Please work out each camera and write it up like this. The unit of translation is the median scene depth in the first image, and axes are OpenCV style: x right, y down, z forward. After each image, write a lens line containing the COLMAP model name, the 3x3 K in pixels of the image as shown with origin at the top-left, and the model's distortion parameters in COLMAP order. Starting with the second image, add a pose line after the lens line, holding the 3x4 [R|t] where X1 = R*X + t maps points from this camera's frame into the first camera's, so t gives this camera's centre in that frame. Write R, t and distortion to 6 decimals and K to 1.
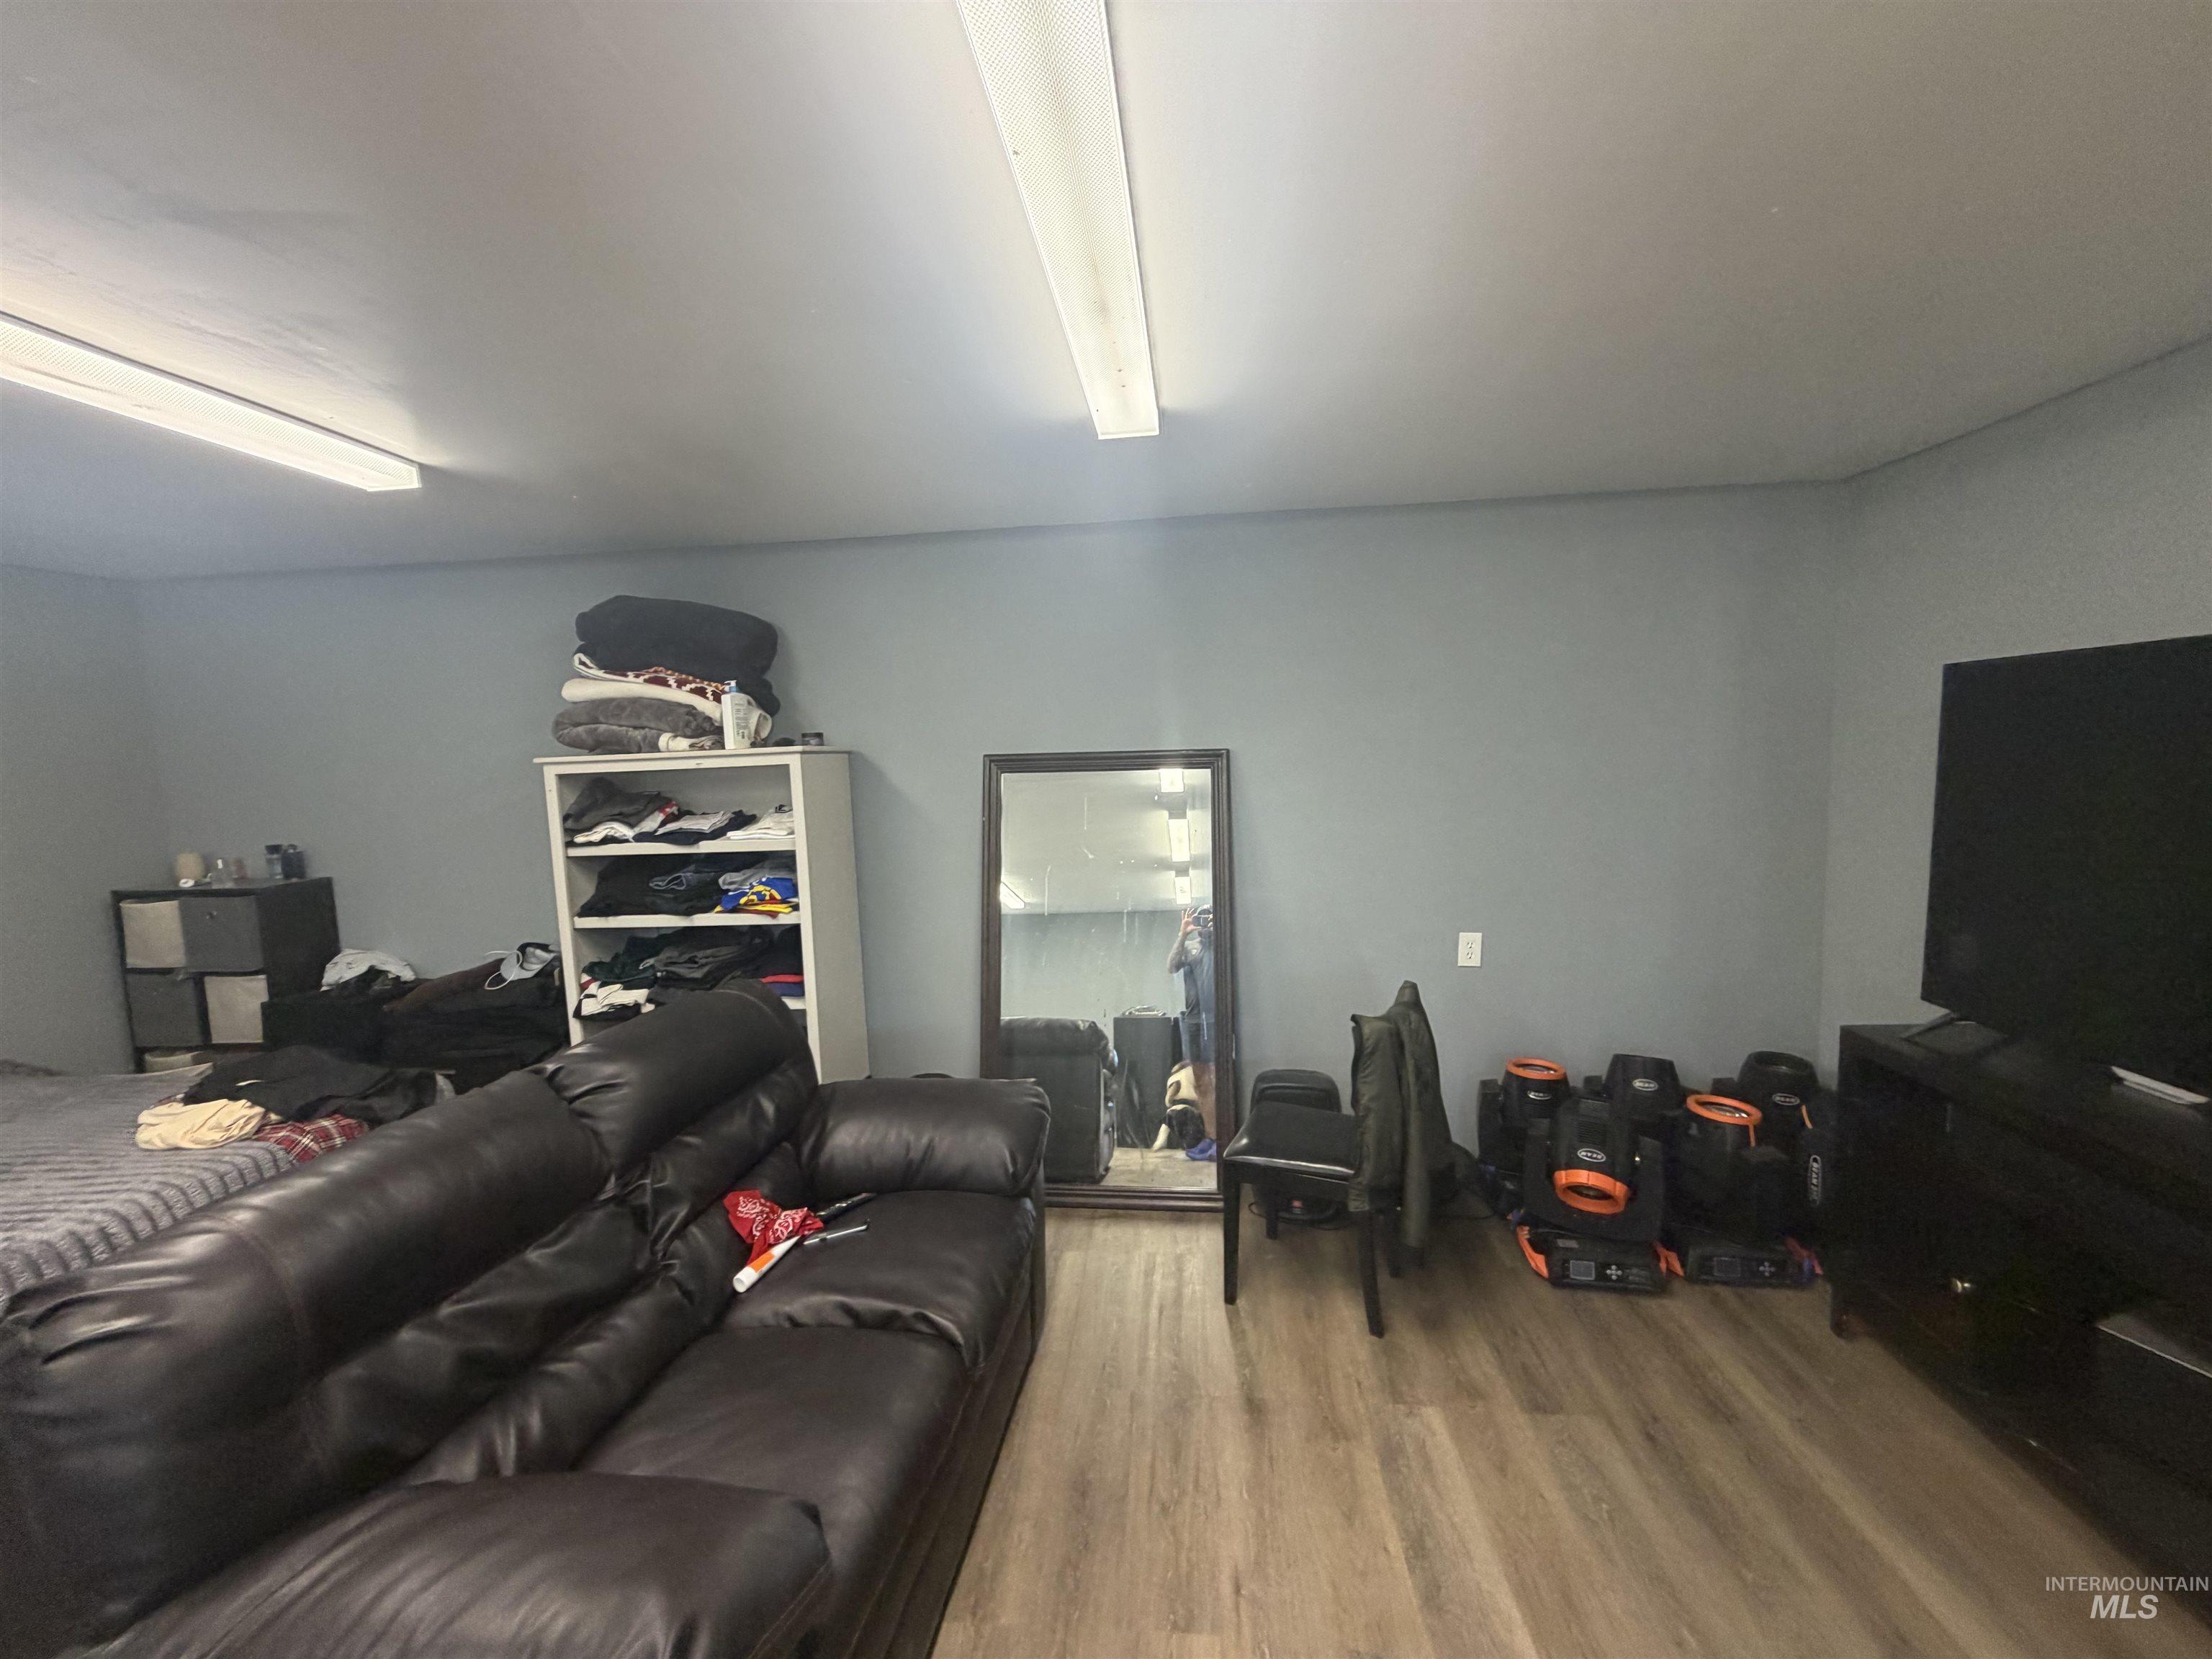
lens RADIAL K [[887.4, 0, 1103.7], [0, 887.4, 831.0], [0, 0, 1]] dist [-0.000308, 0.000370]
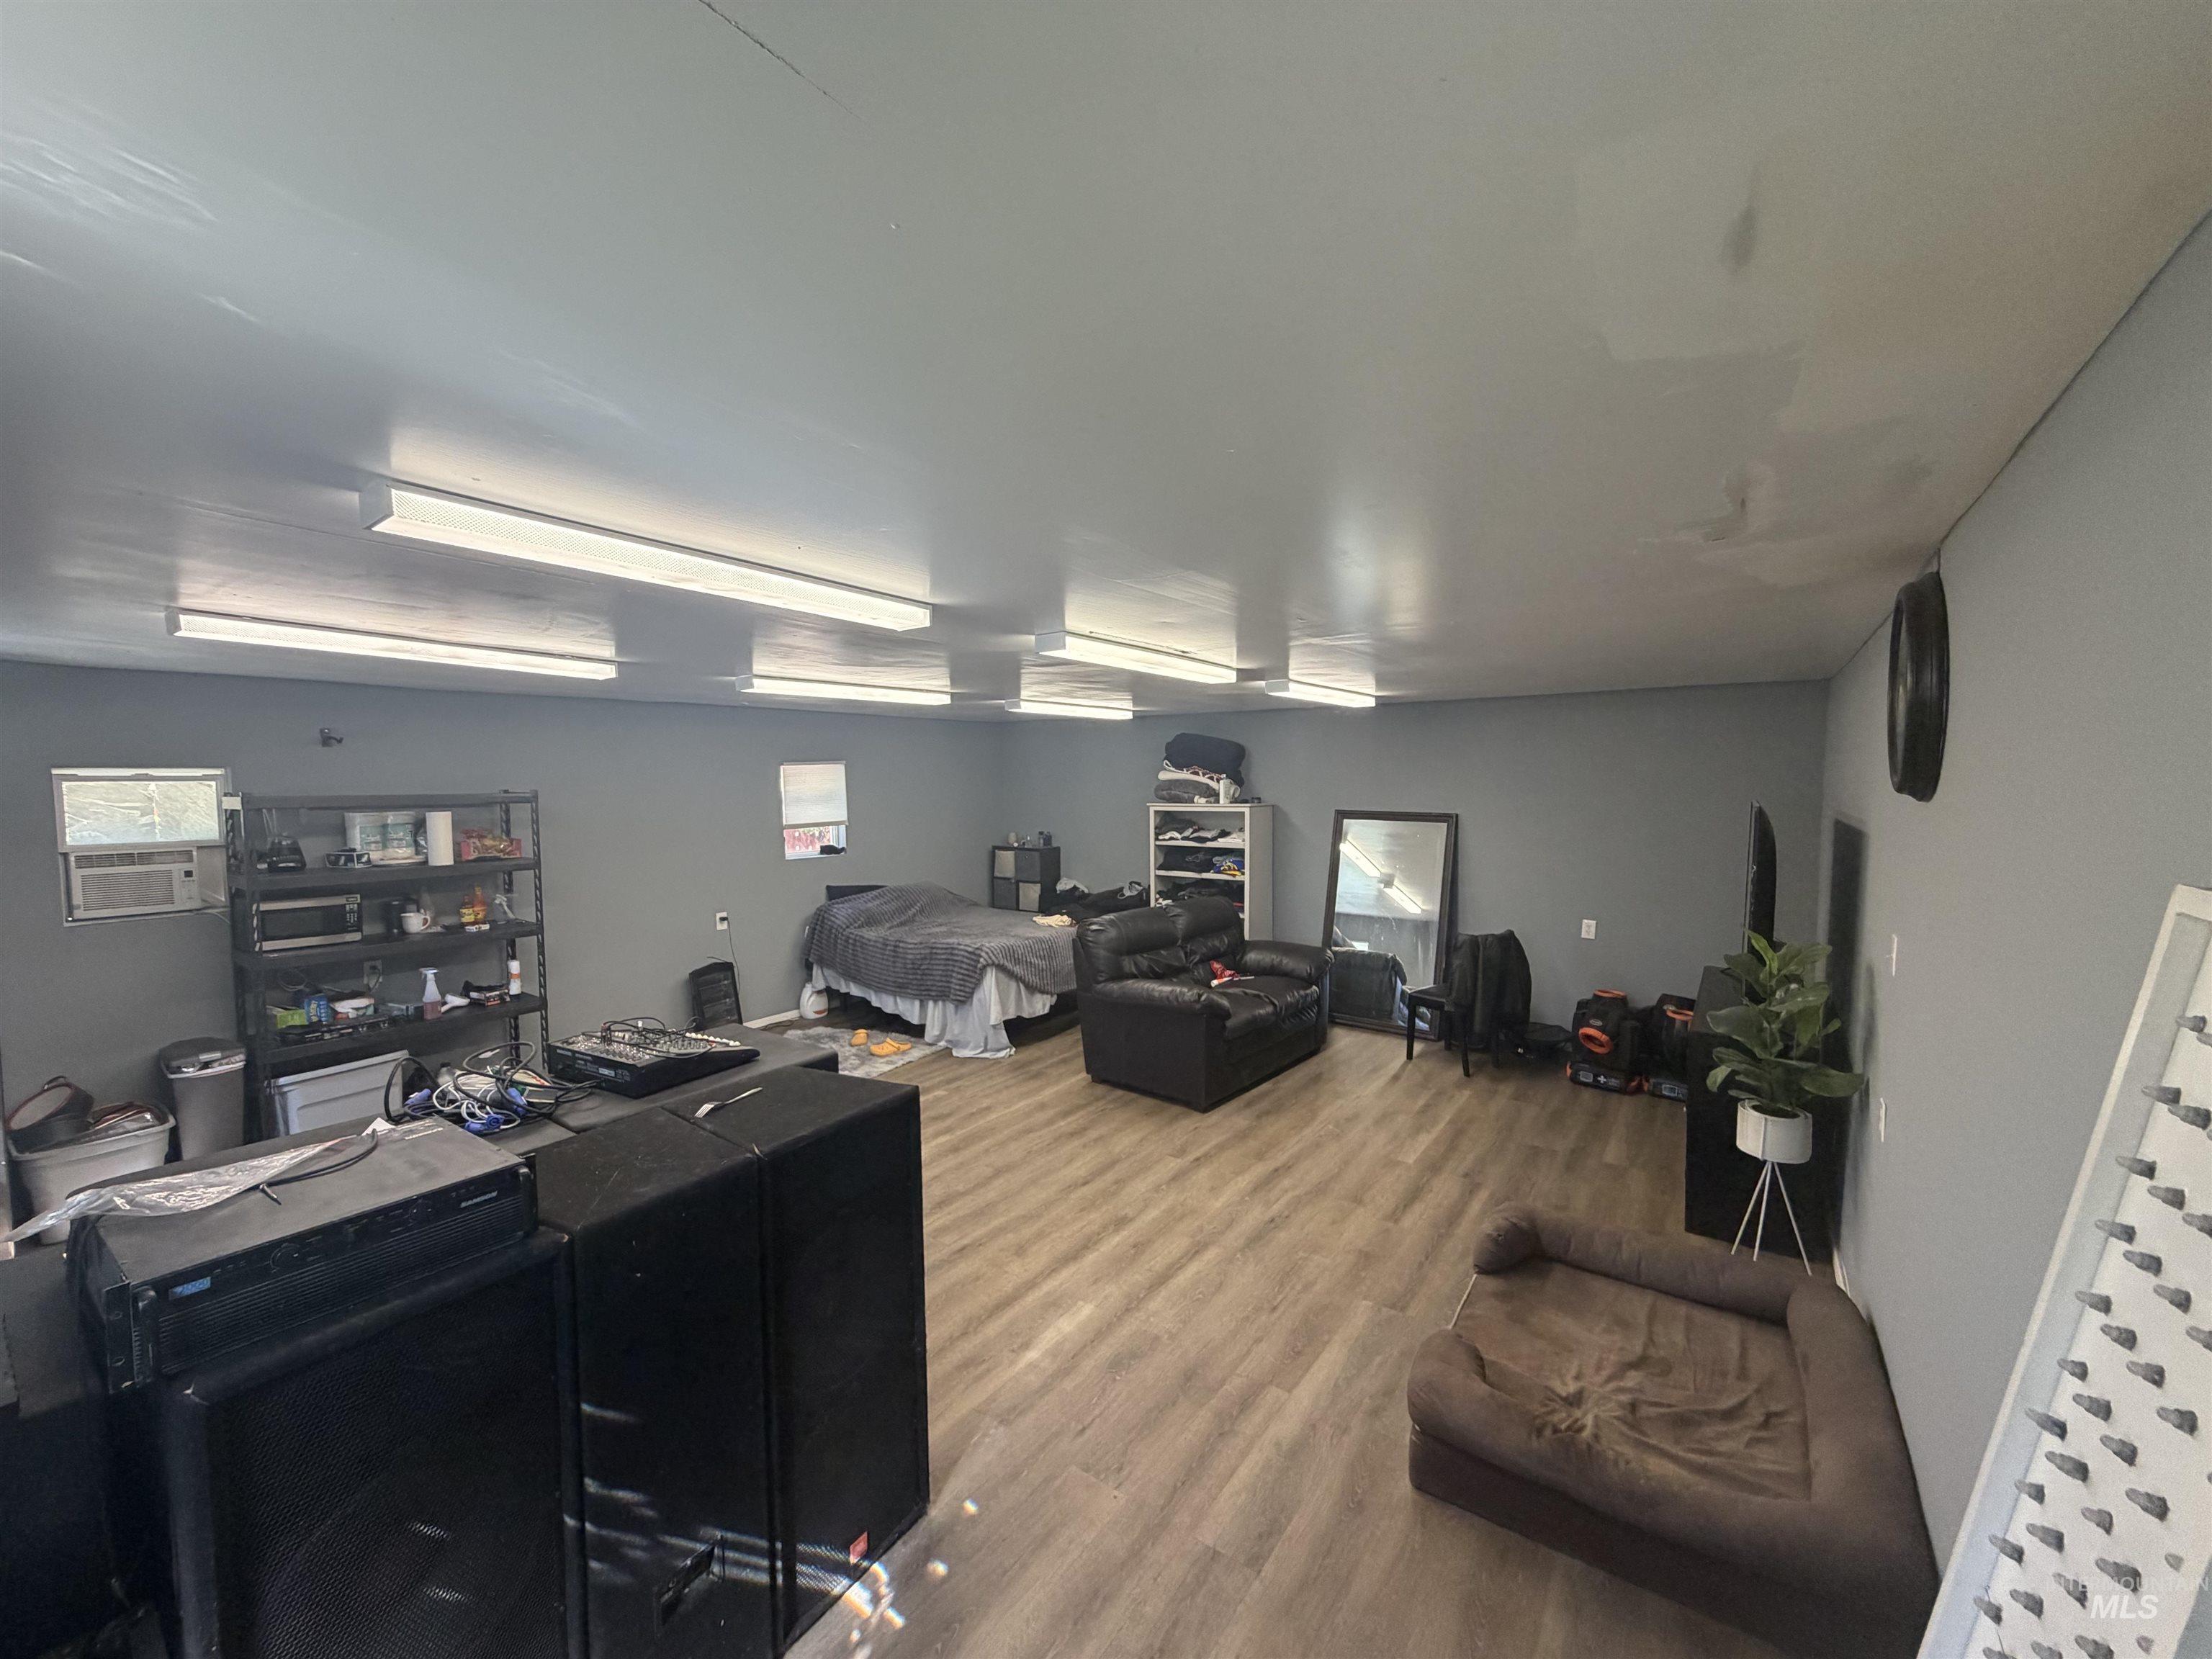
lens RADIAL K [[887.4, 0, 1102.3], [0, 887.4, 834.1], [0, 0, 1]] dist [-0.000308, 0.000370]
pose [[0.865569, 0.064130, -0.496666, 0.468203], [-0.072548, 0.997362, 0.002347, 0.005642], [0.495507, 0.034001, 0.867938, -1.170219]]
